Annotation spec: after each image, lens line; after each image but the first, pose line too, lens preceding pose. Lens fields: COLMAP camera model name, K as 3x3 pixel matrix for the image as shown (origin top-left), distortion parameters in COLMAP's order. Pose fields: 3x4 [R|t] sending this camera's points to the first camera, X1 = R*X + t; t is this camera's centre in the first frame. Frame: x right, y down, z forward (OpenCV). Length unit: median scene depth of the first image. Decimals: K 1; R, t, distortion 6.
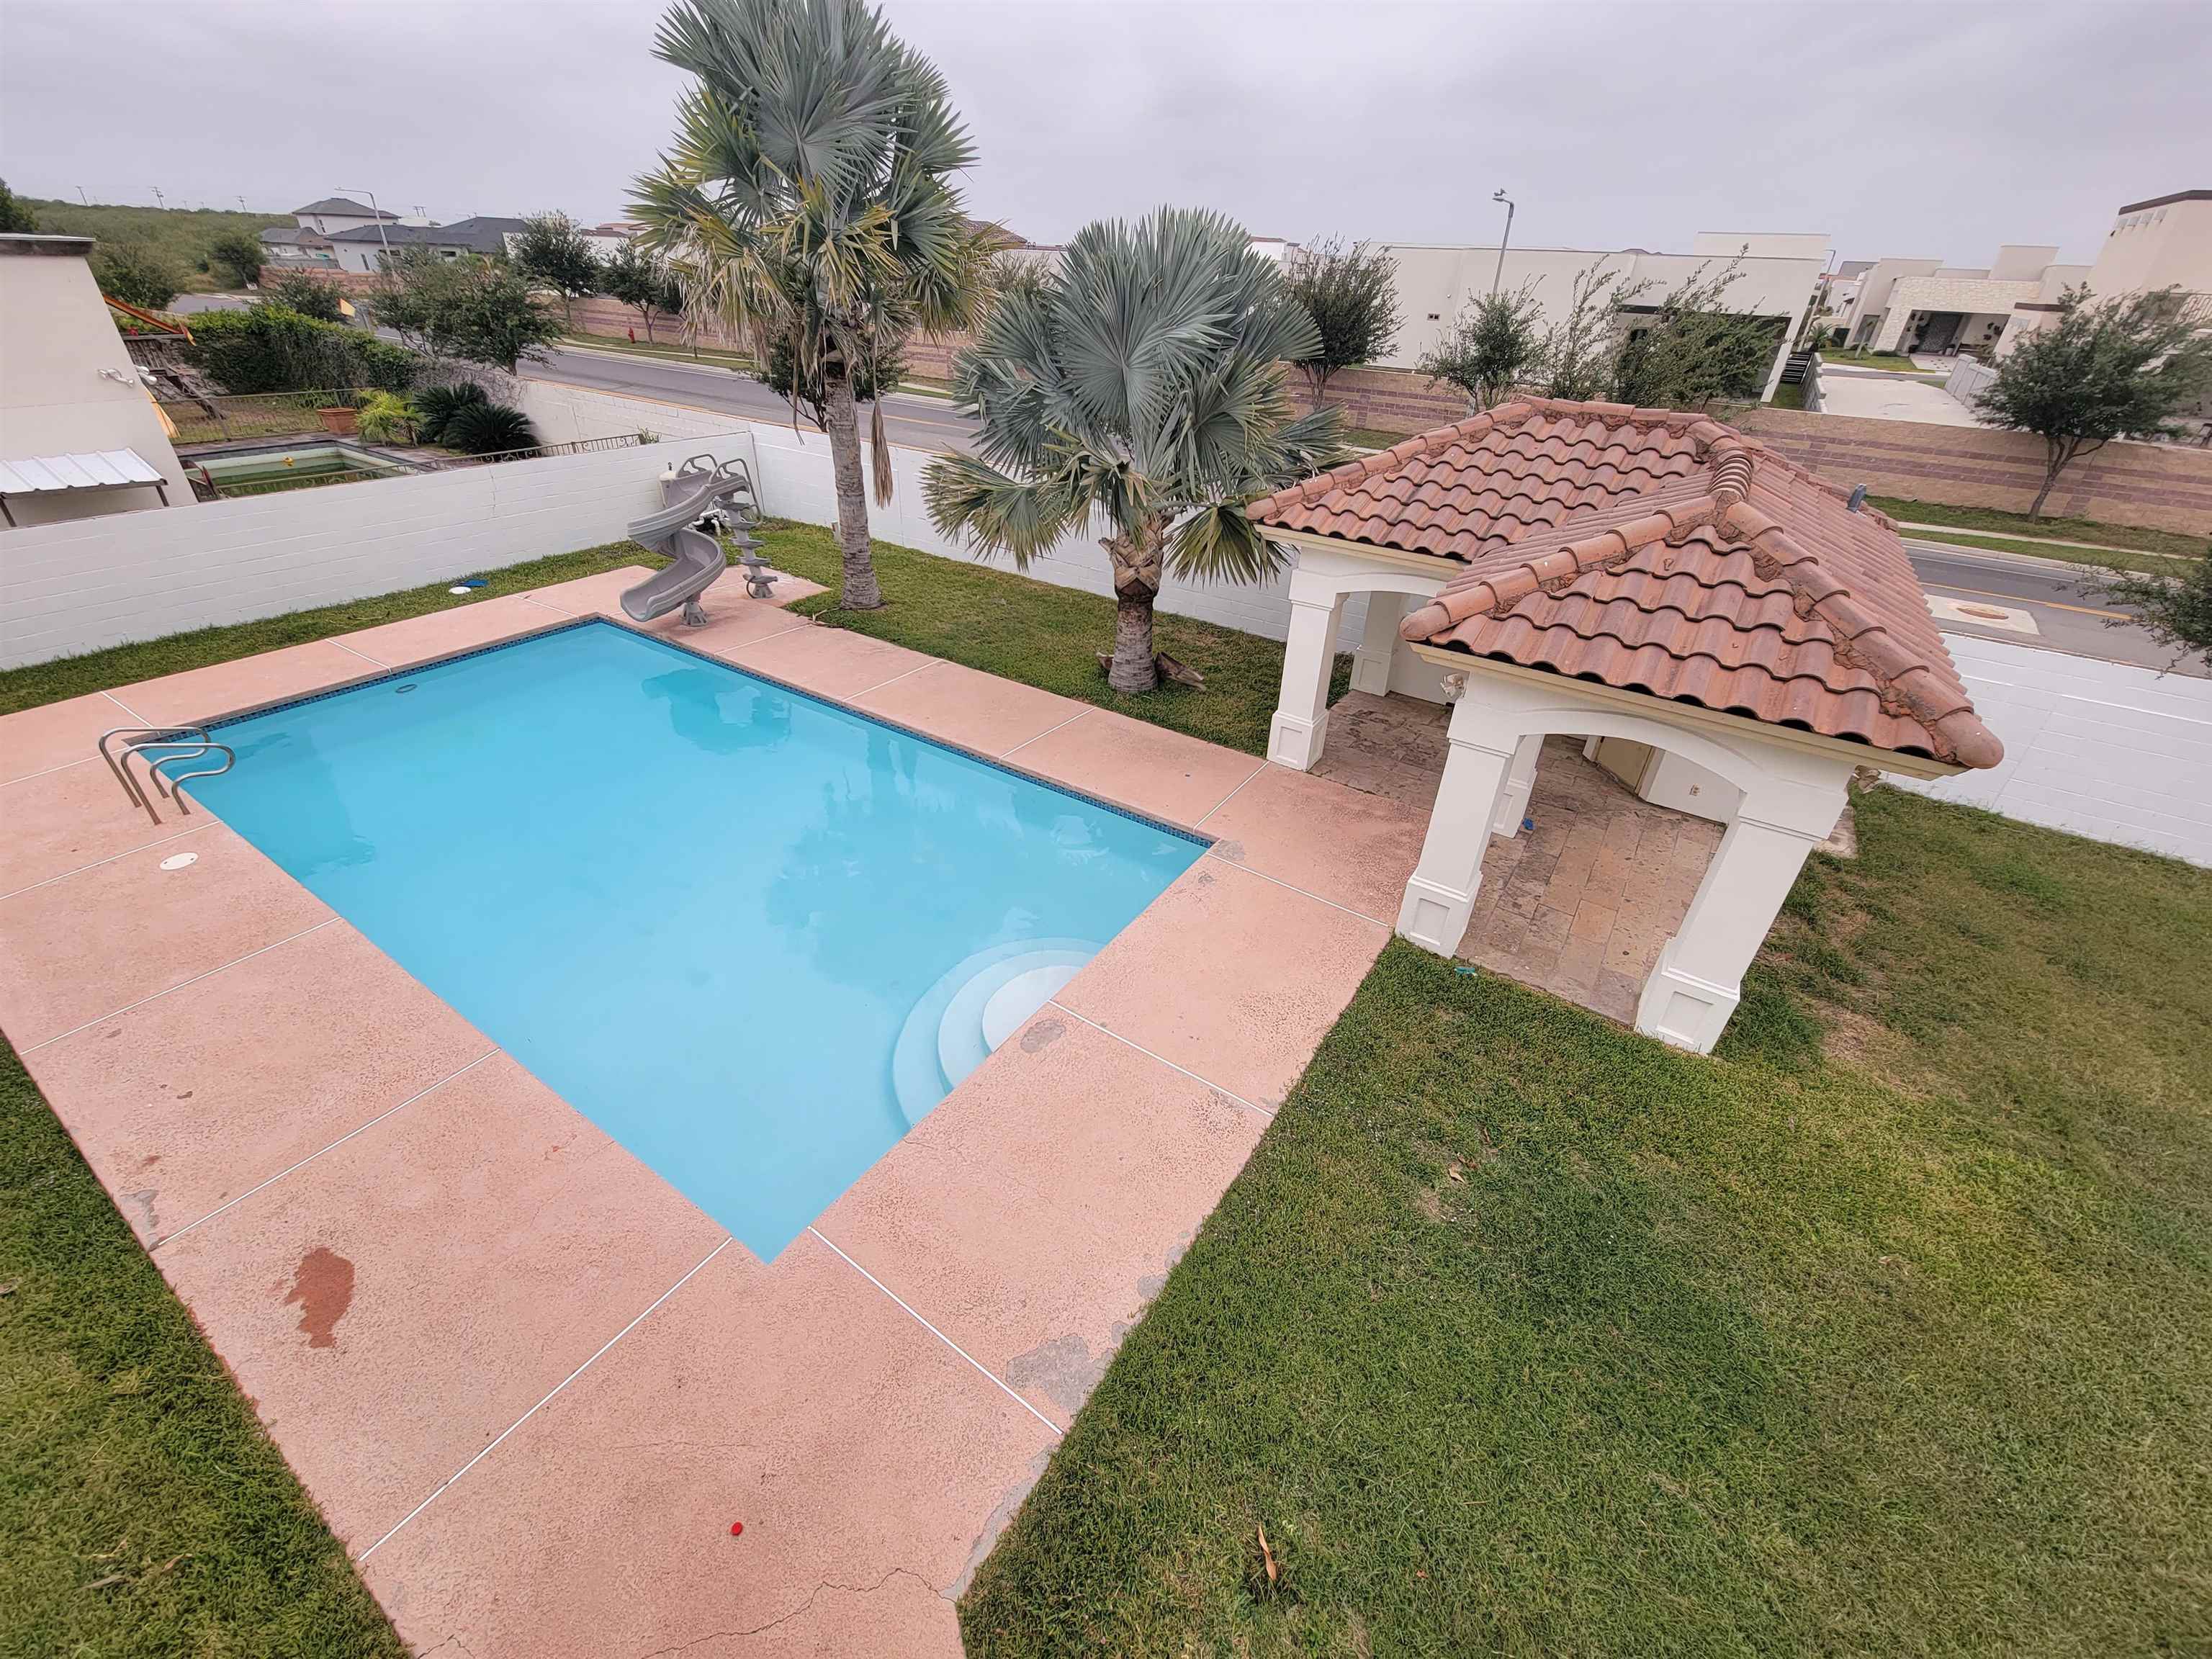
lens RADIAL K [[906.1, 0, 1104.2], [0, 906.1, 823.9], [0, 0, 1]] dist [-0.003349, -0.000462]
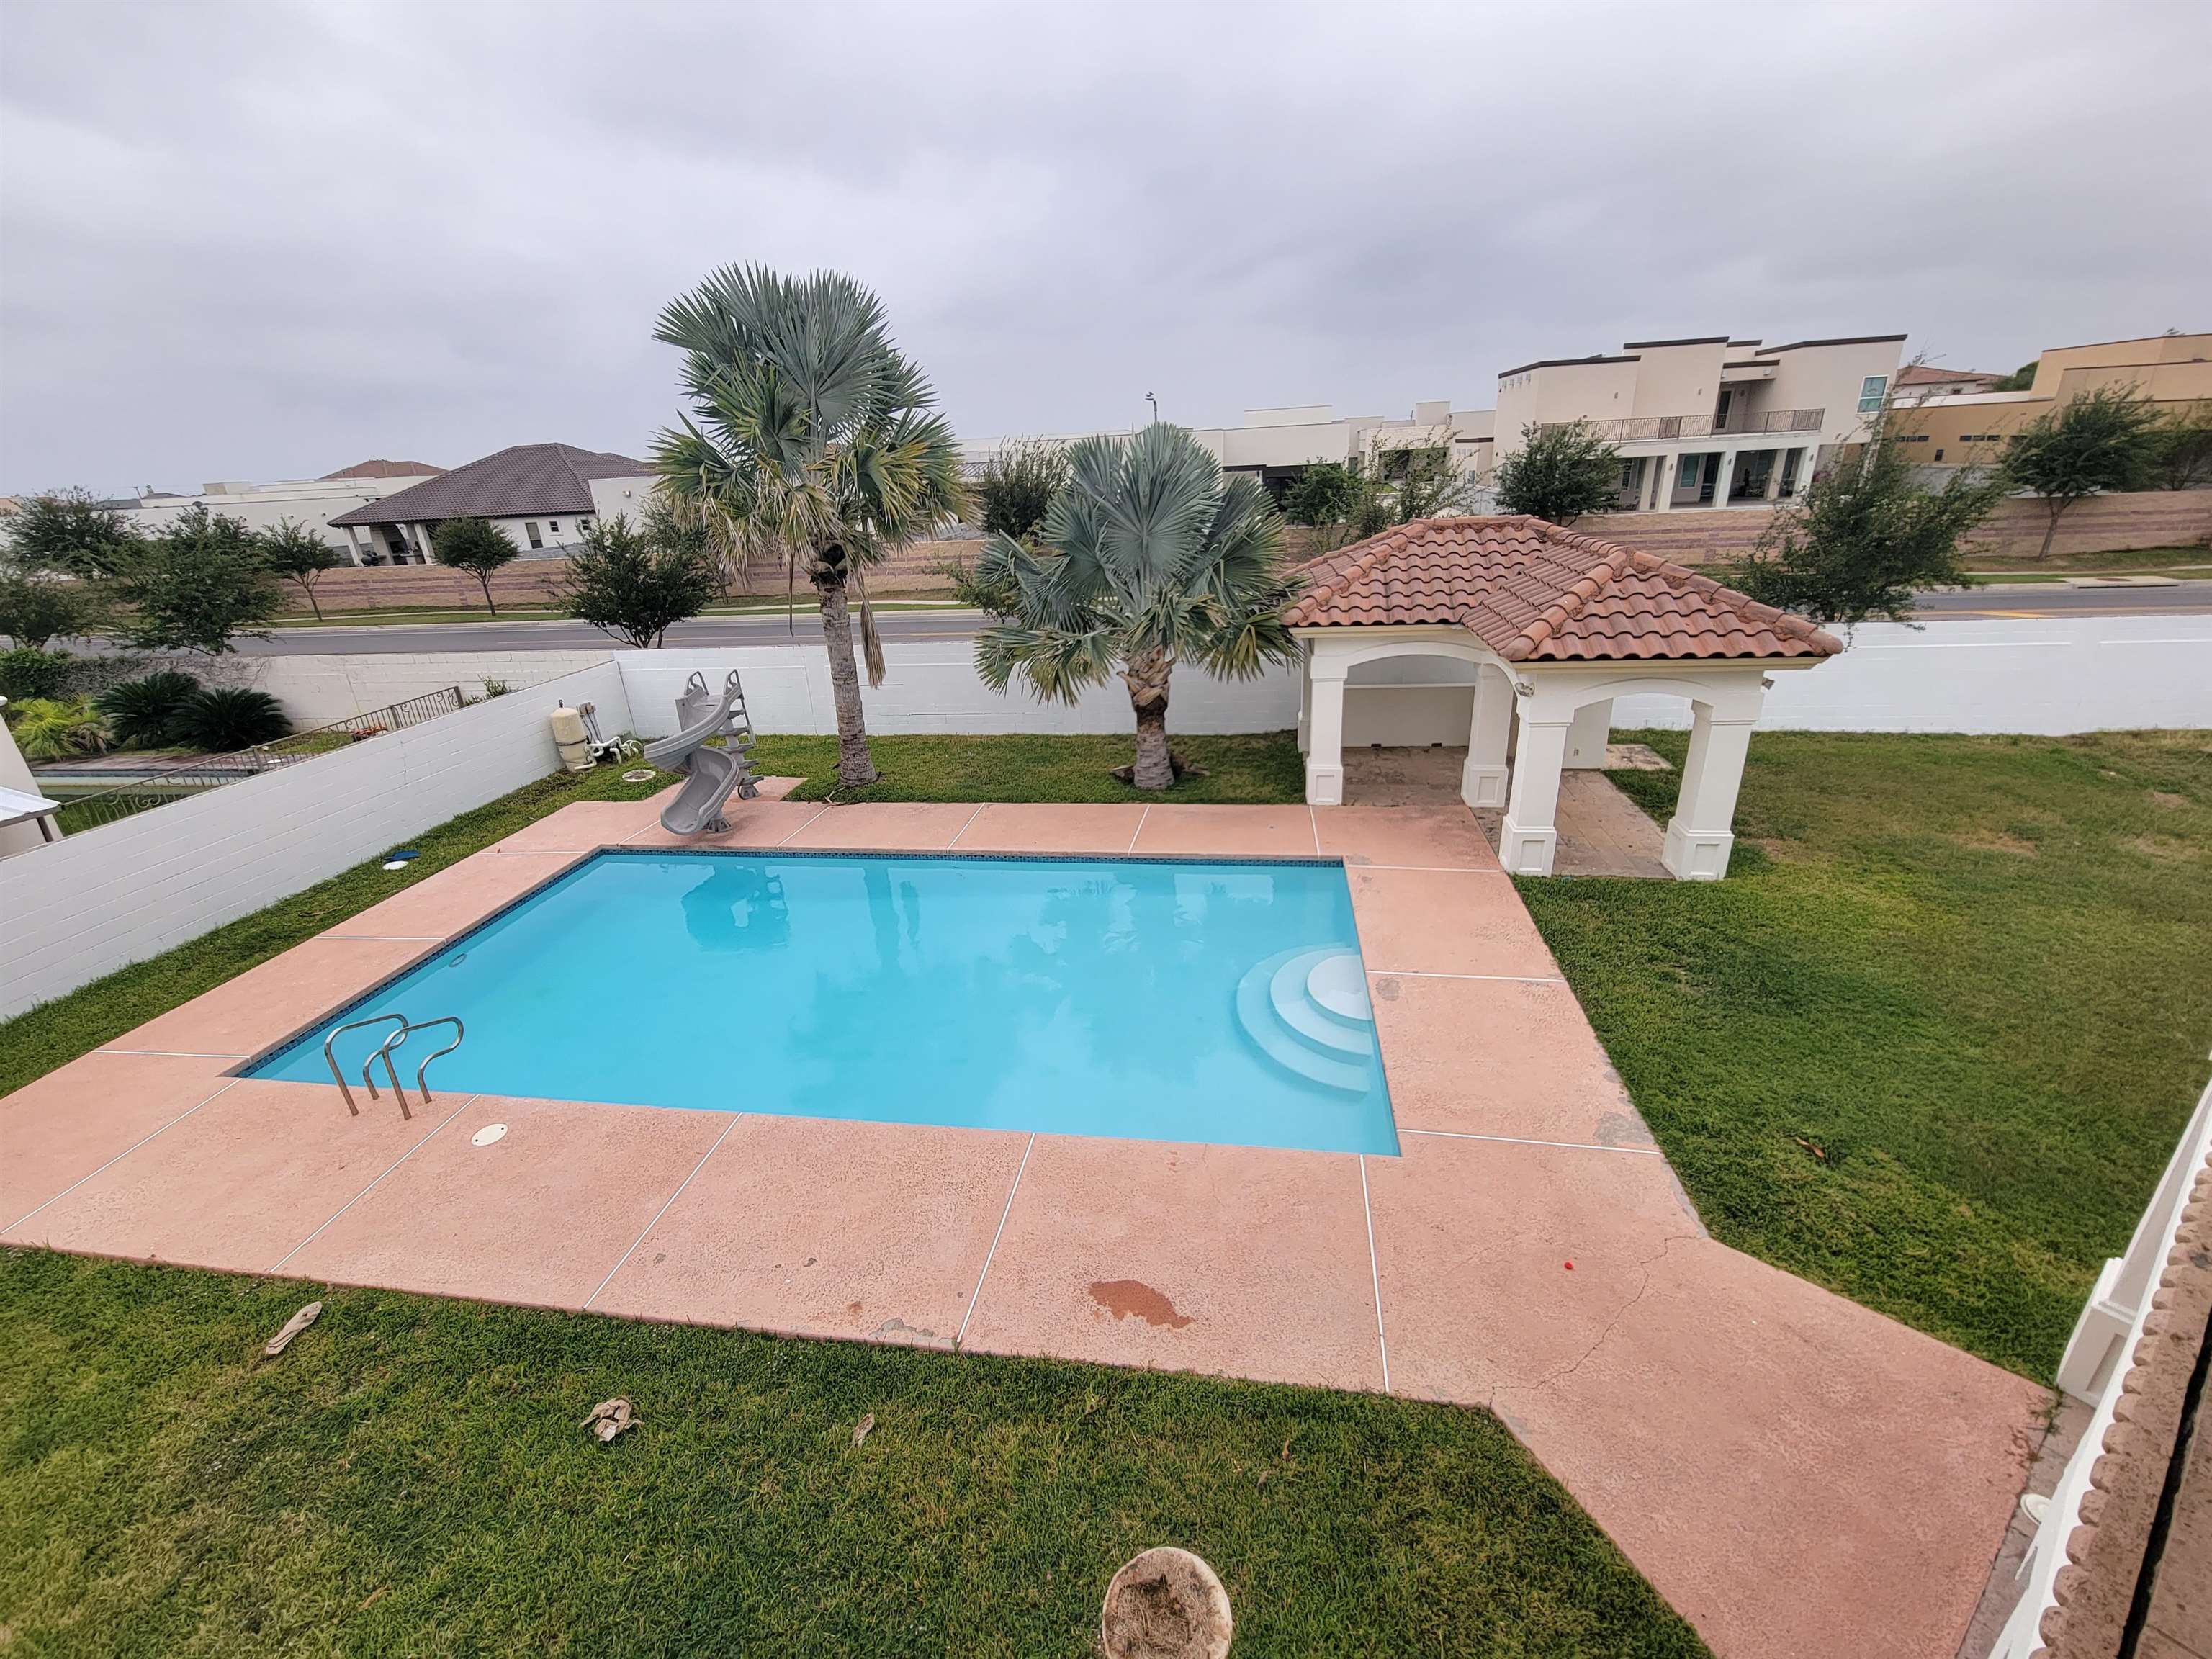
lens RADIAL K [[906.1, 0, 1113.9], [0, 906.1, 826.1], [0, 0, 1]] dist [-0.003349, -0.000462]
pose [[0.905116, -0.234299, 0.354780, -0.436372], [0.291357, 0.949526, -0.116237, 0.021991], [-0.309638, 0.208575, 0.927696, -0.080458]]
